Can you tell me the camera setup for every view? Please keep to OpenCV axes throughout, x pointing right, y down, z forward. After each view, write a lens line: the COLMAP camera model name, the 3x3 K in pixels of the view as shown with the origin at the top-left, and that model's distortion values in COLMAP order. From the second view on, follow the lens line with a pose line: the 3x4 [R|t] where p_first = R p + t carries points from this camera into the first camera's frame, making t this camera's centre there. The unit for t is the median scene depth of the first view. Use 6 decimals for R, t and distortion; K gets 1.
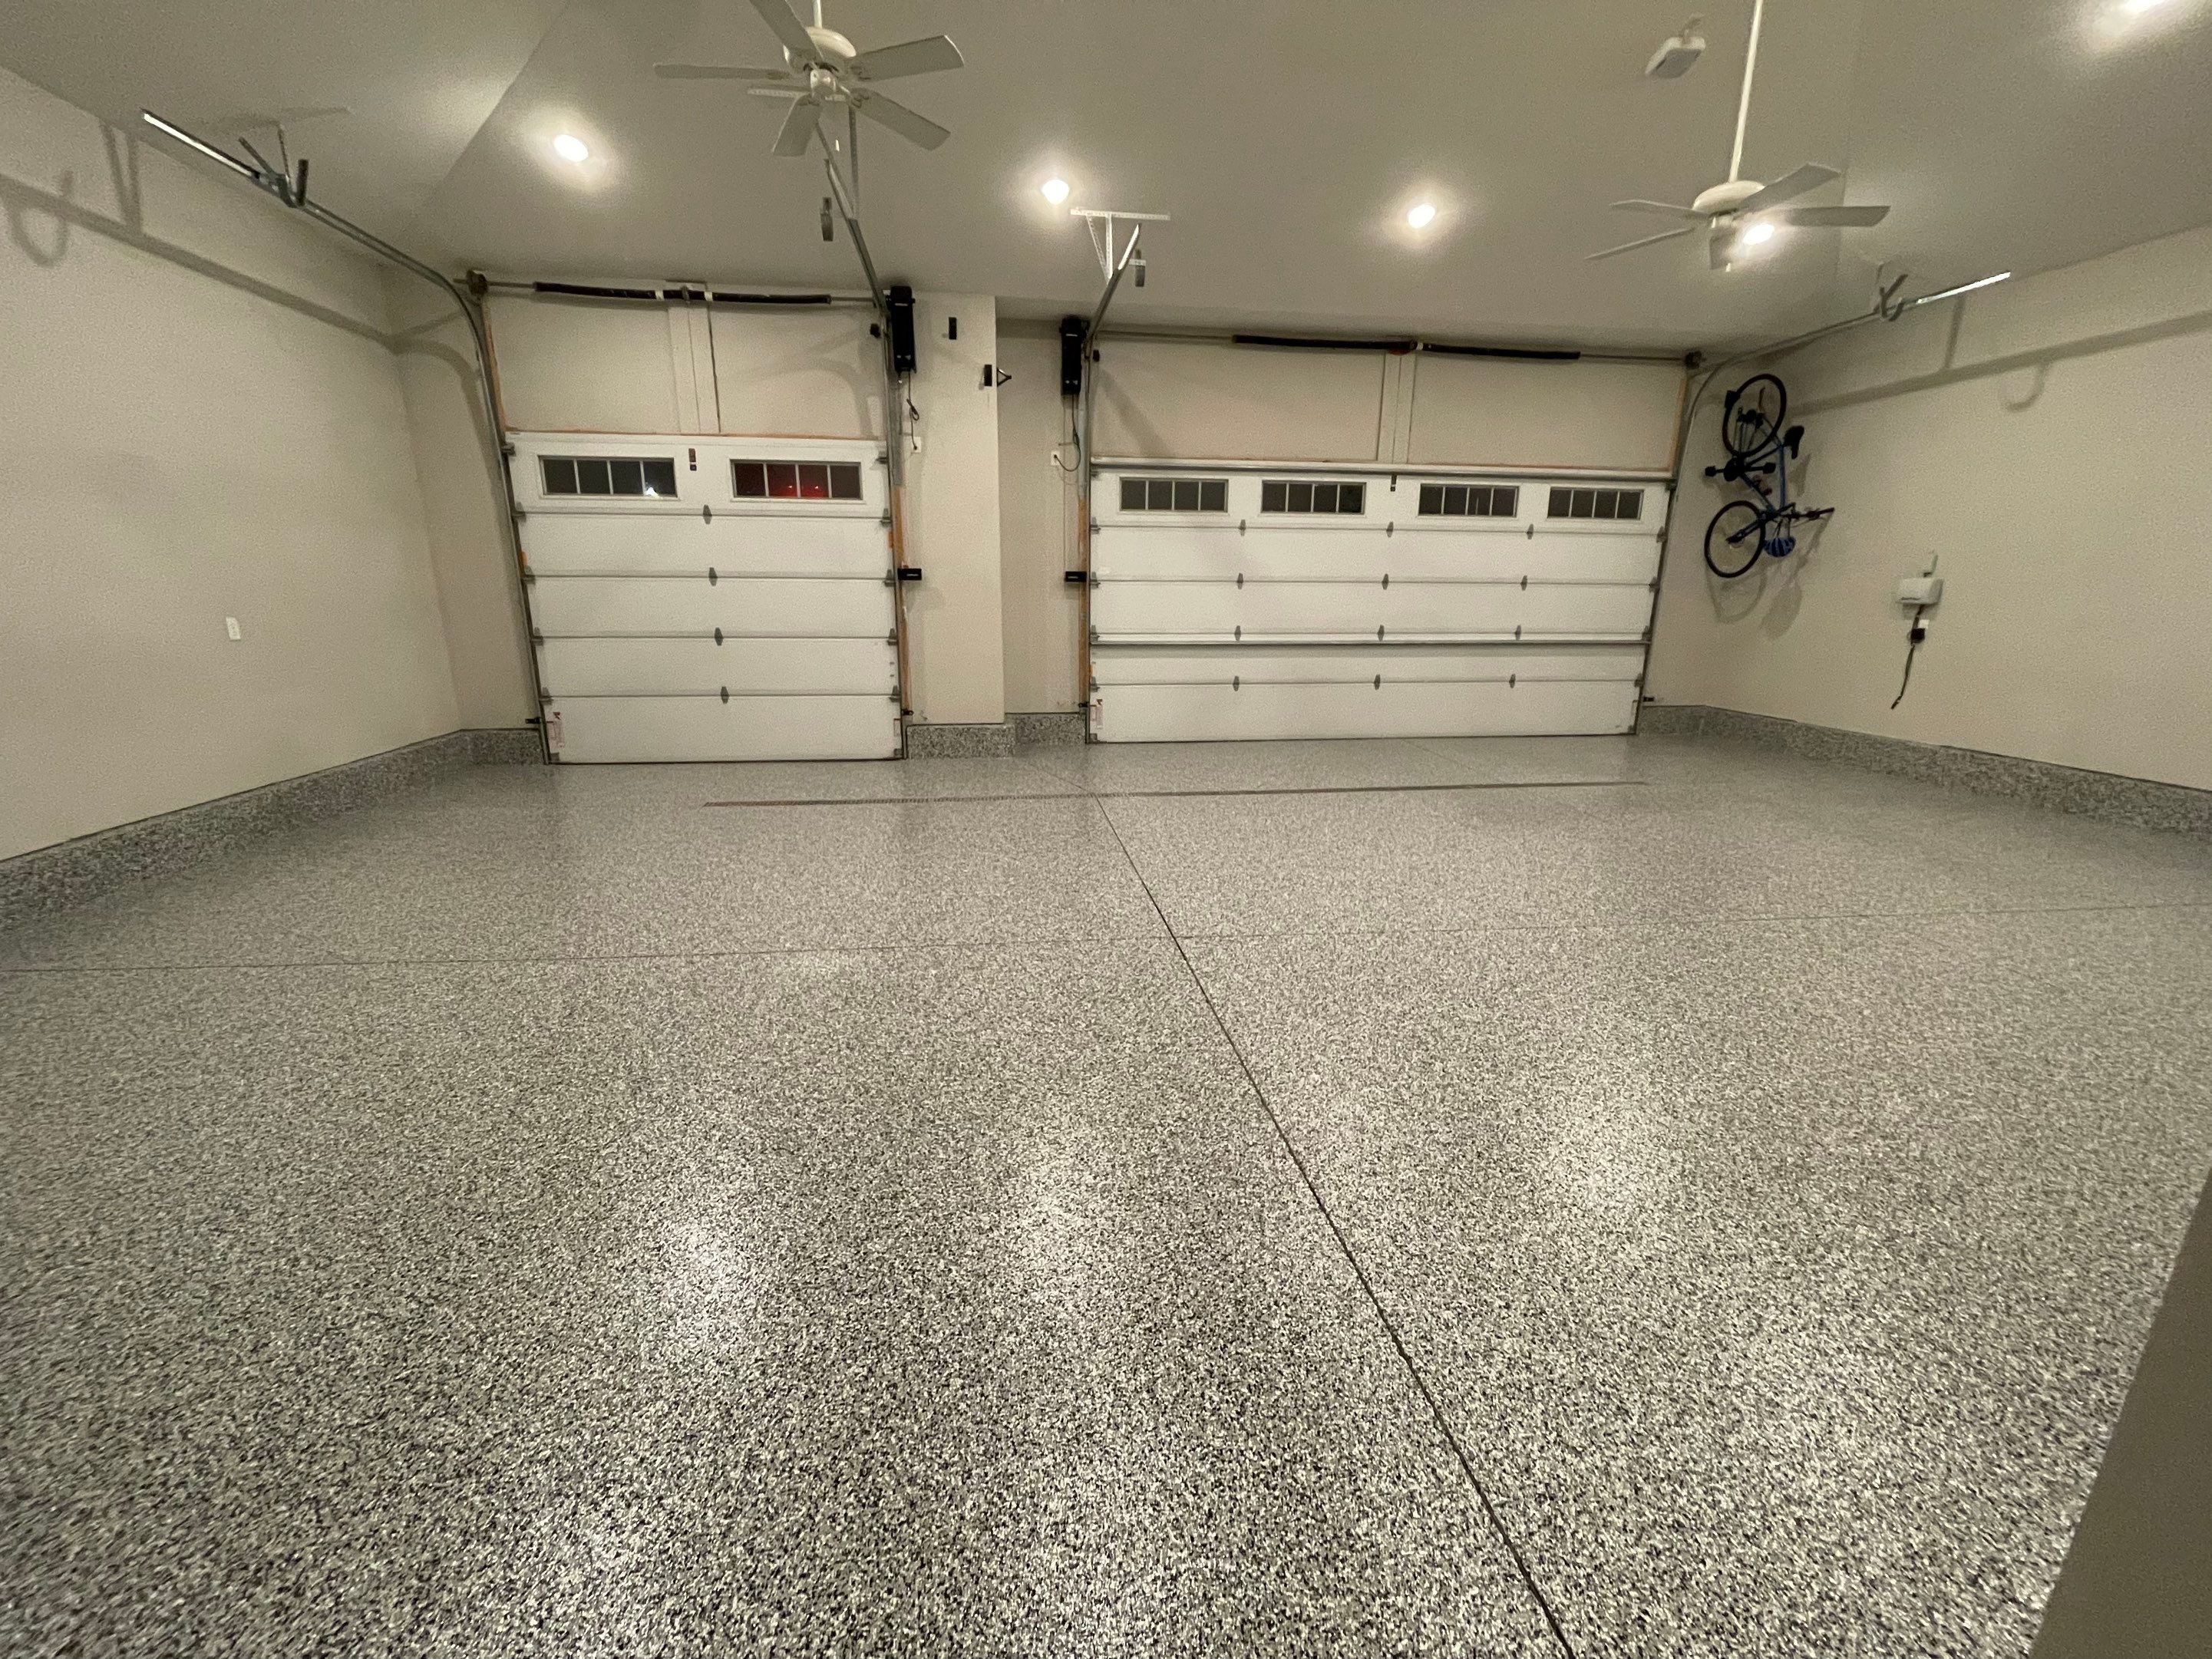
lens RADIAL K [[896.4, 0, 1099.7], [0, 896.4, 816.8], [0, 0, 1]] dist [-0.003398, 0.000666]
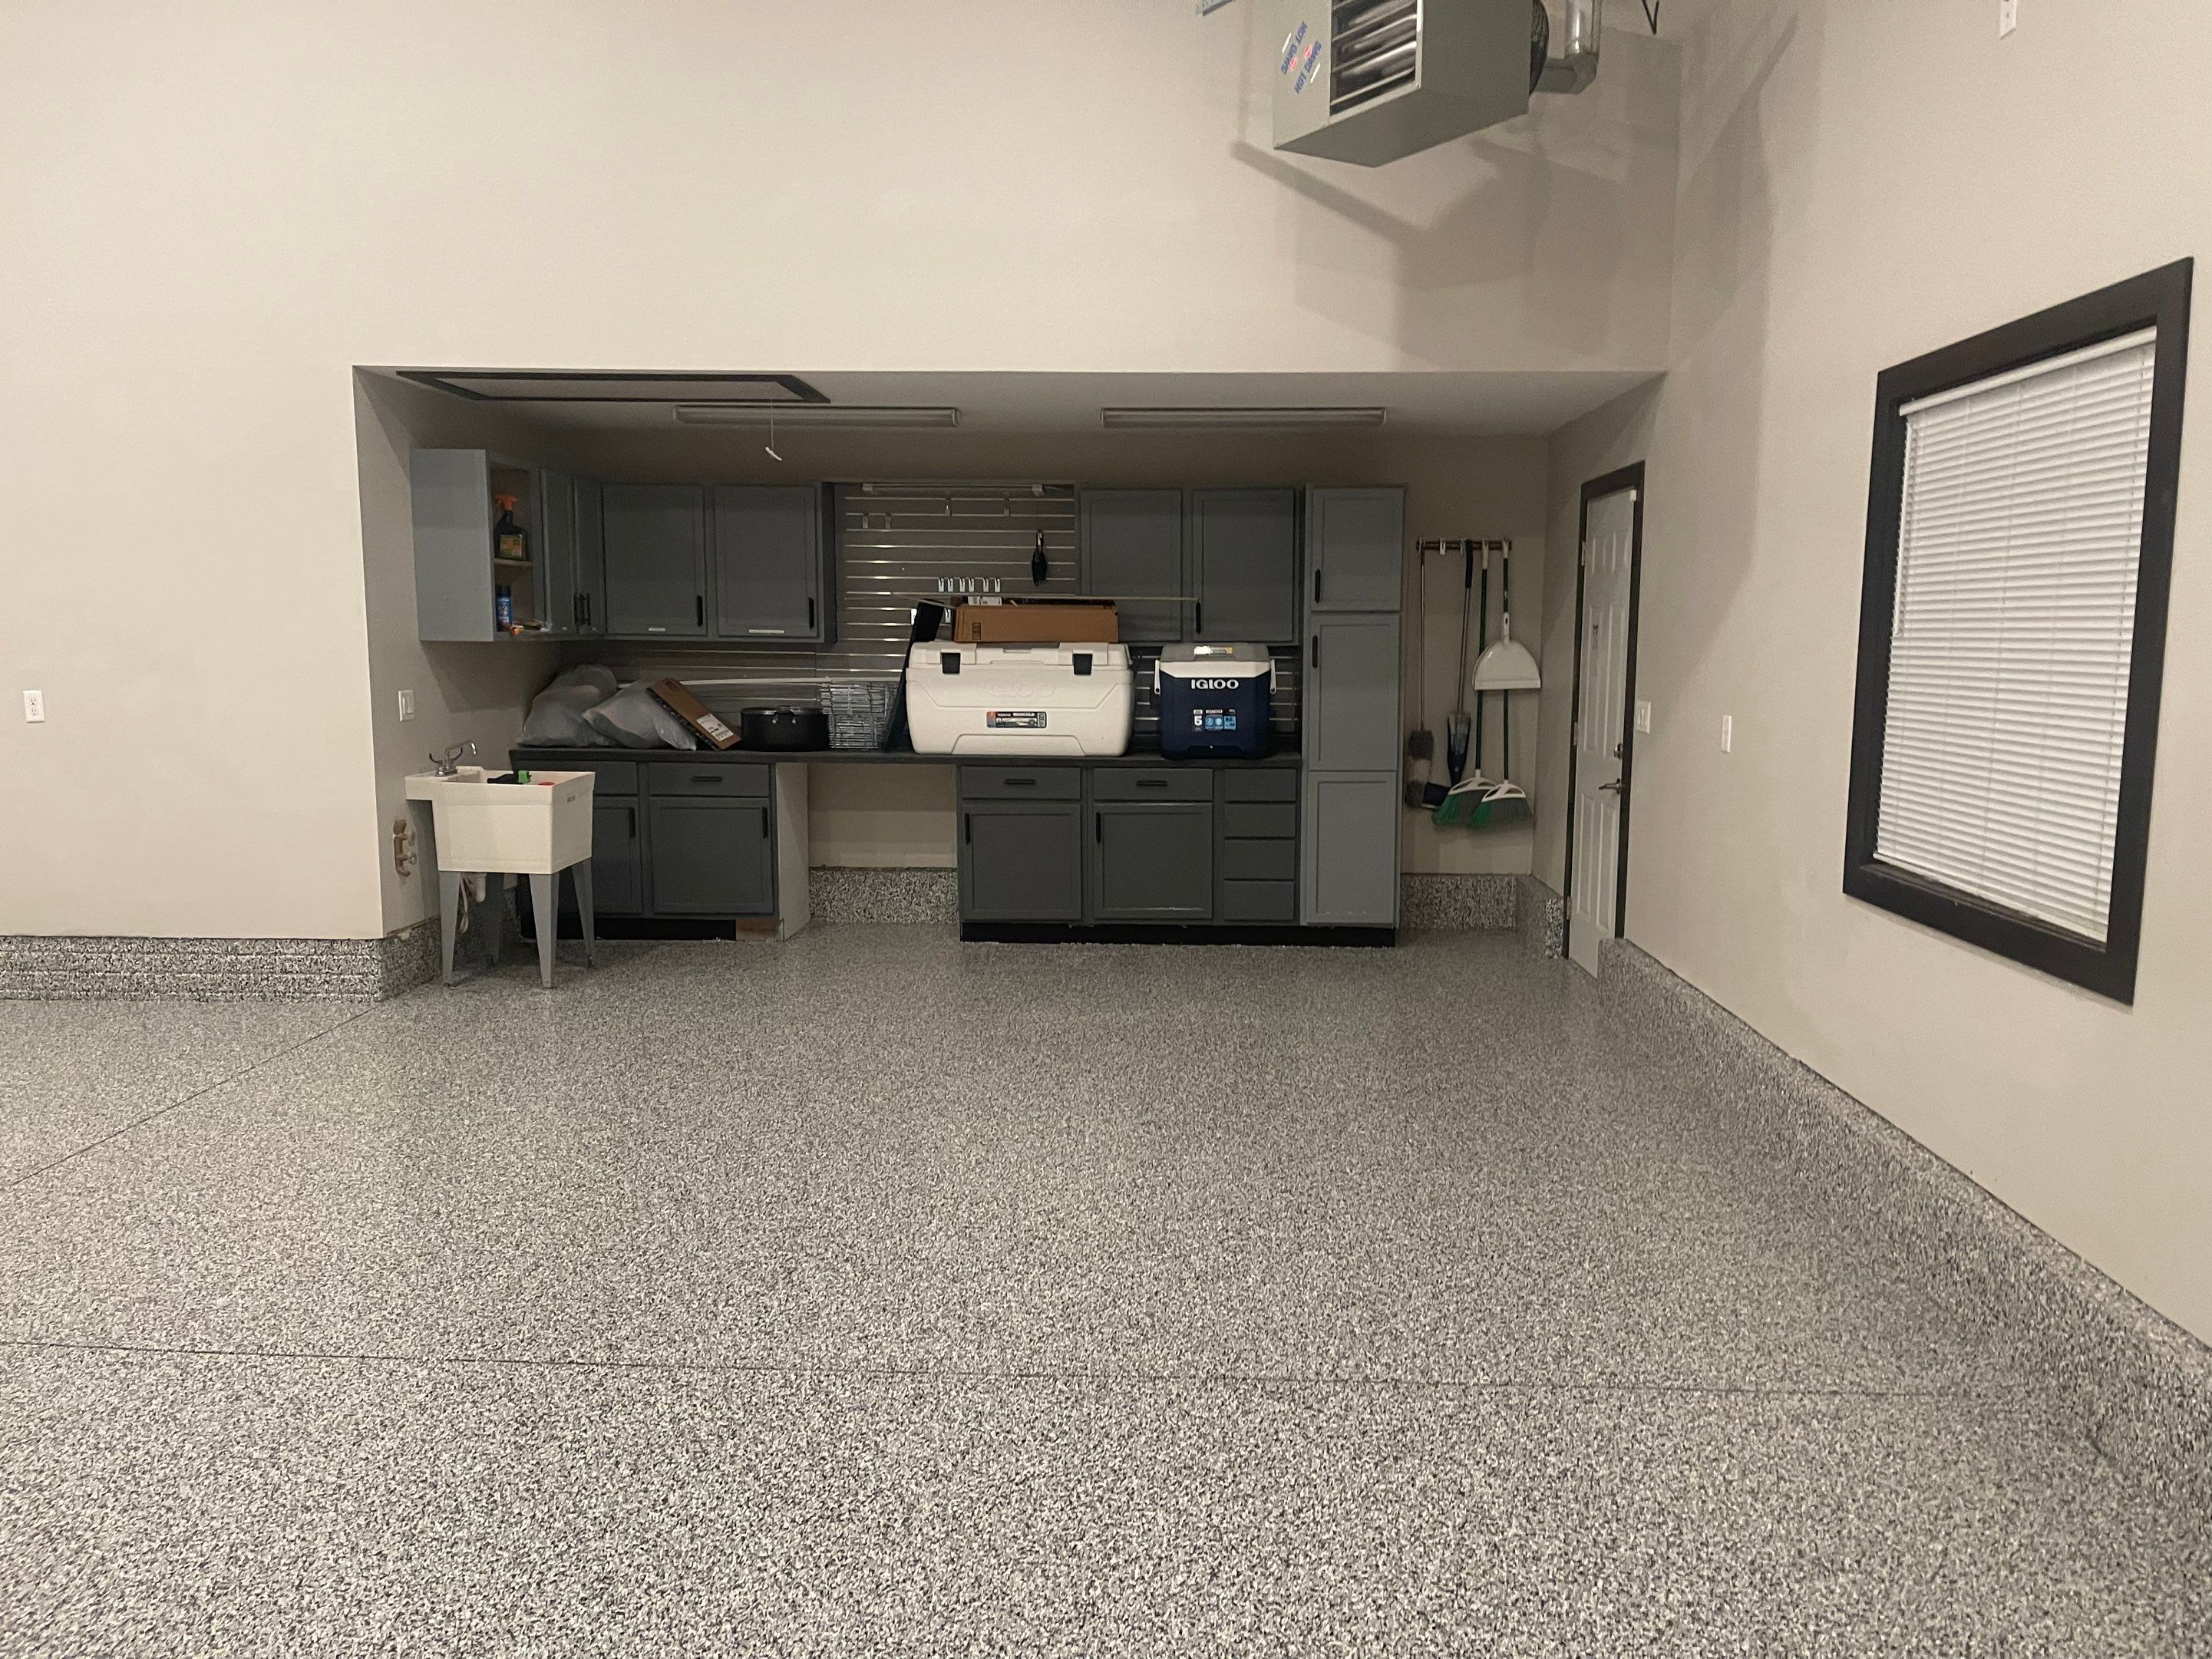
lens RADIAL K [[1677.2, 0, 1124.8], [0, 1677.2, 845.0], [0, 0, 1]] dist [0.058295, -0.072553]
pose [[-0.986568, -0.032906, 0.160000, -0.450342], [0.028931, 0.928817, 0.369407, -0.237465], [-0.160767, 0.369074, -0.915390, 0.873582]]
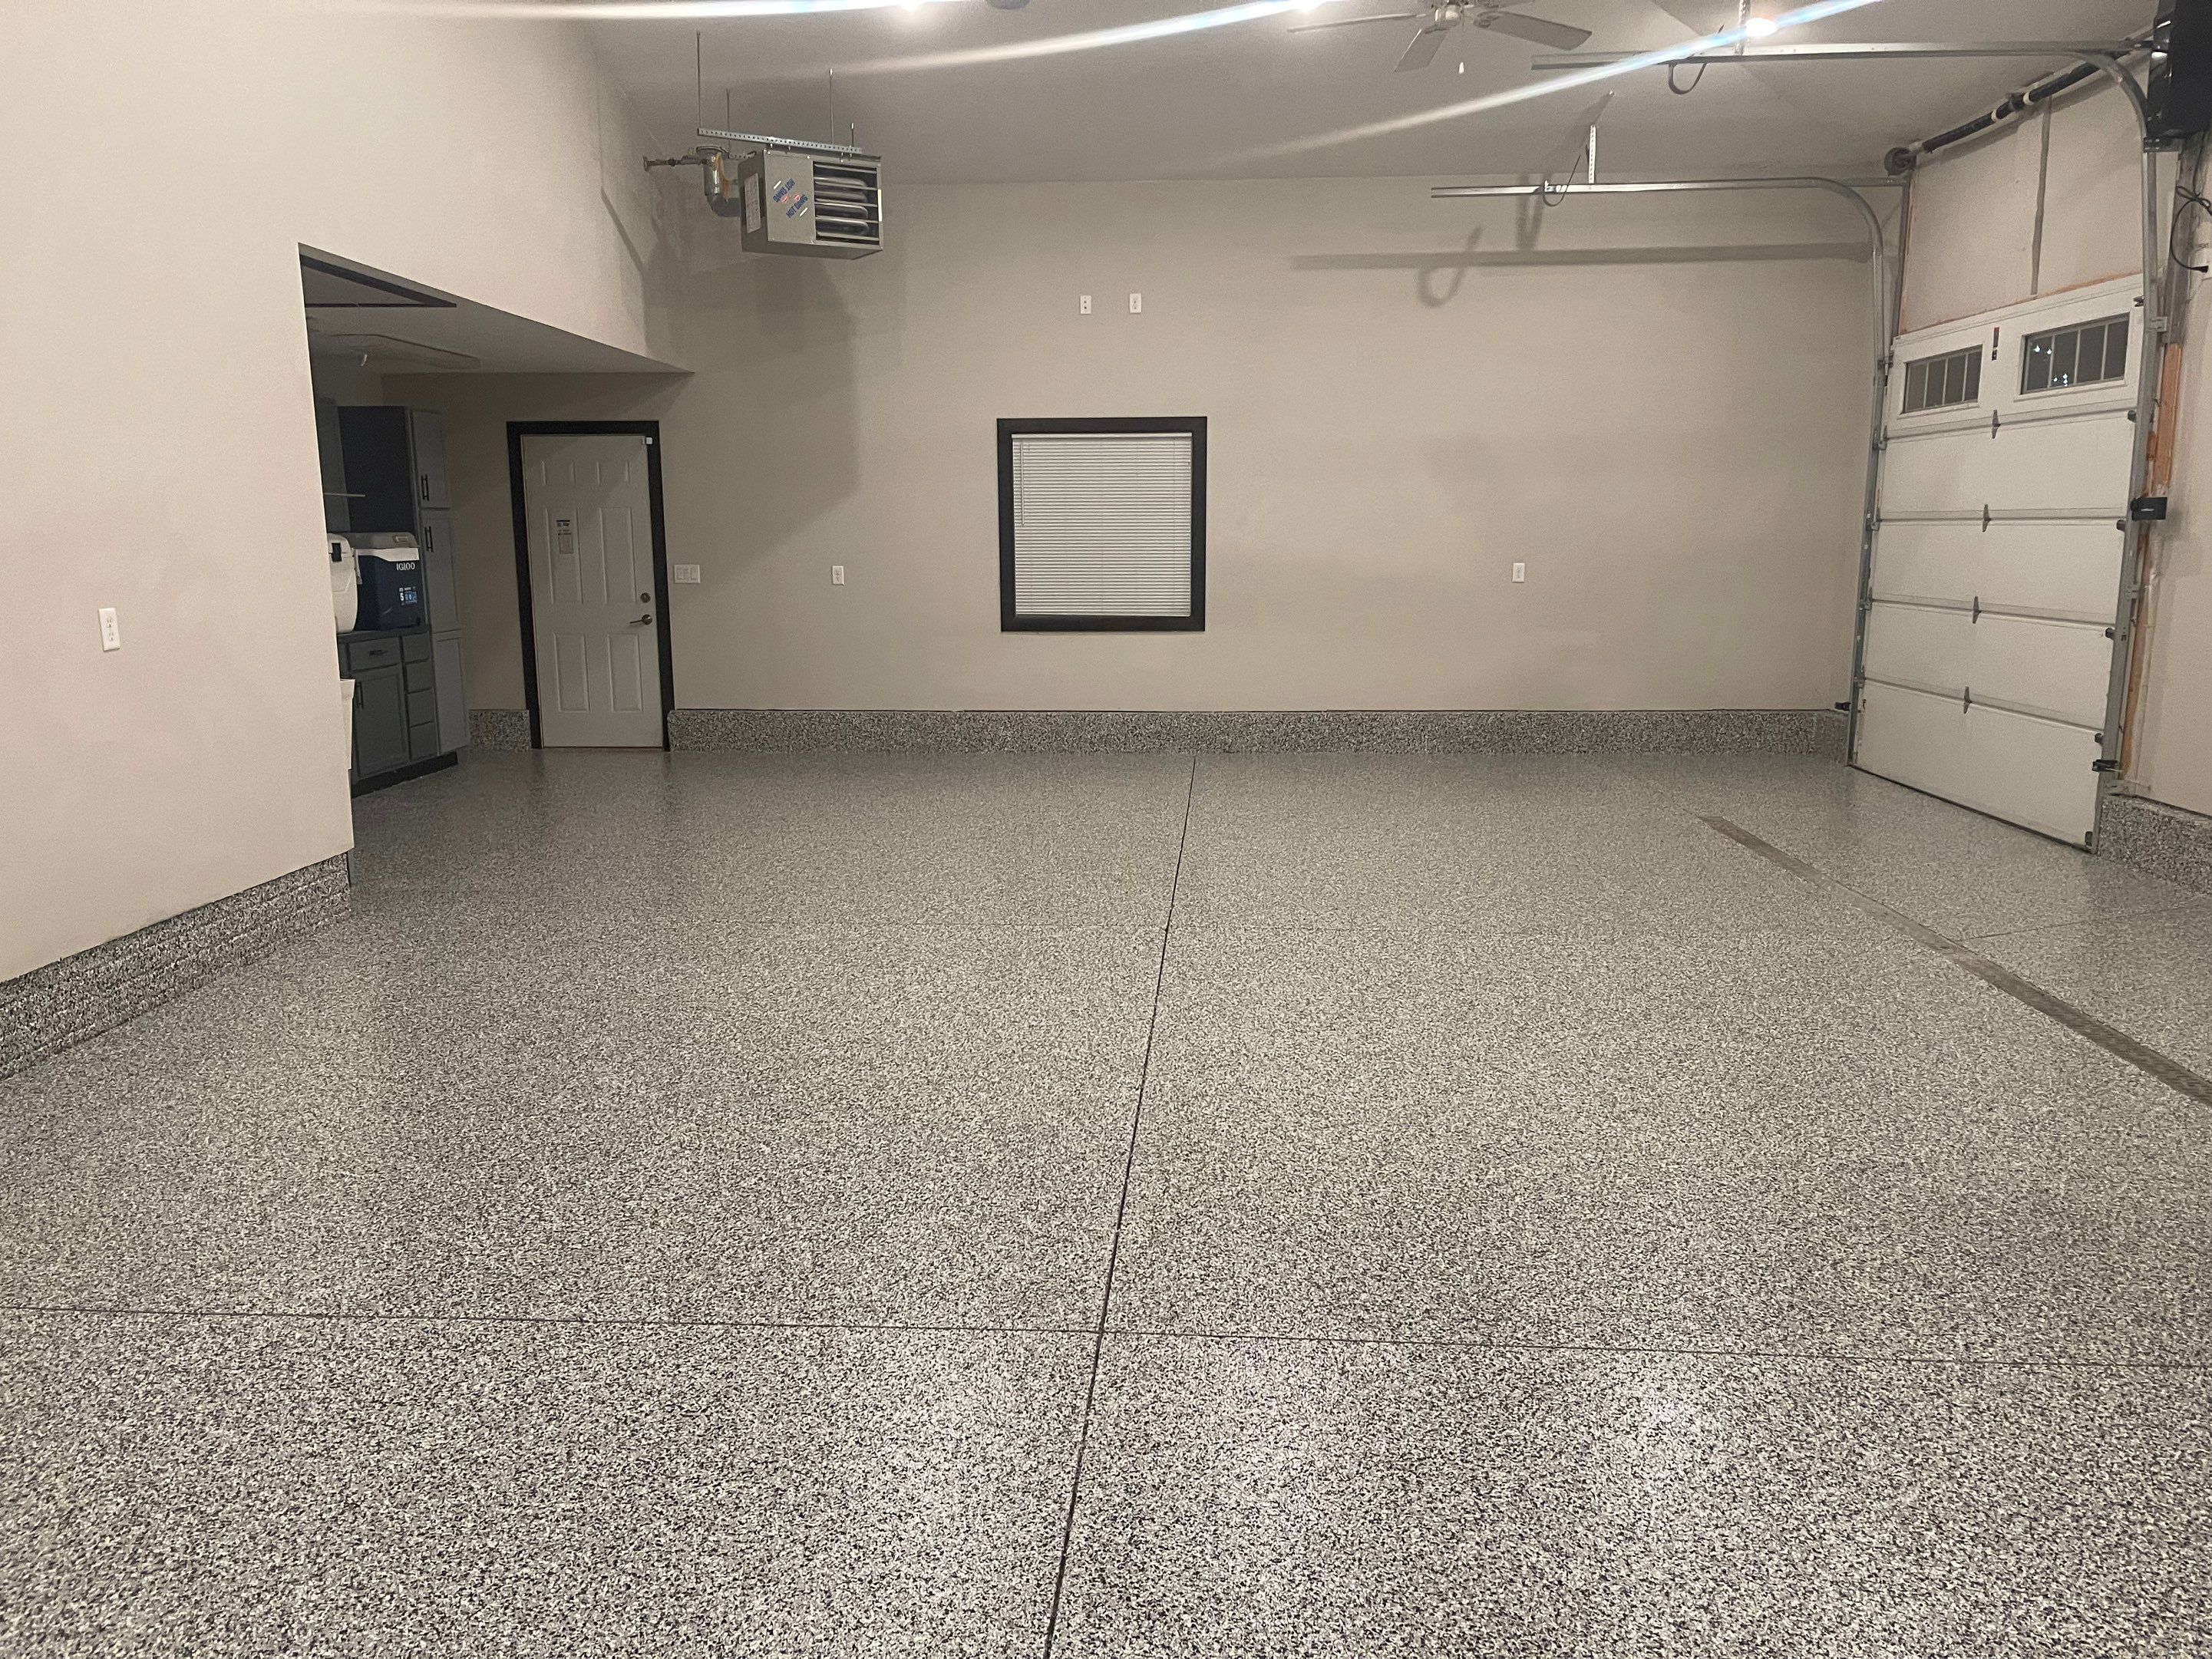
lens RADIAL K [[1677.2, 0, 1098.2], [0, 1677.2, 839.8], [0, 0, 1]] dist [0.058295, -0.072553]
pose [[-0.180660, 0.172009, -0.968388, 0.895594], [-0.243834, 0.946019, 0.213525, -0.150079], [0.952842, 0.274701, -0.128966, 0.598346]]
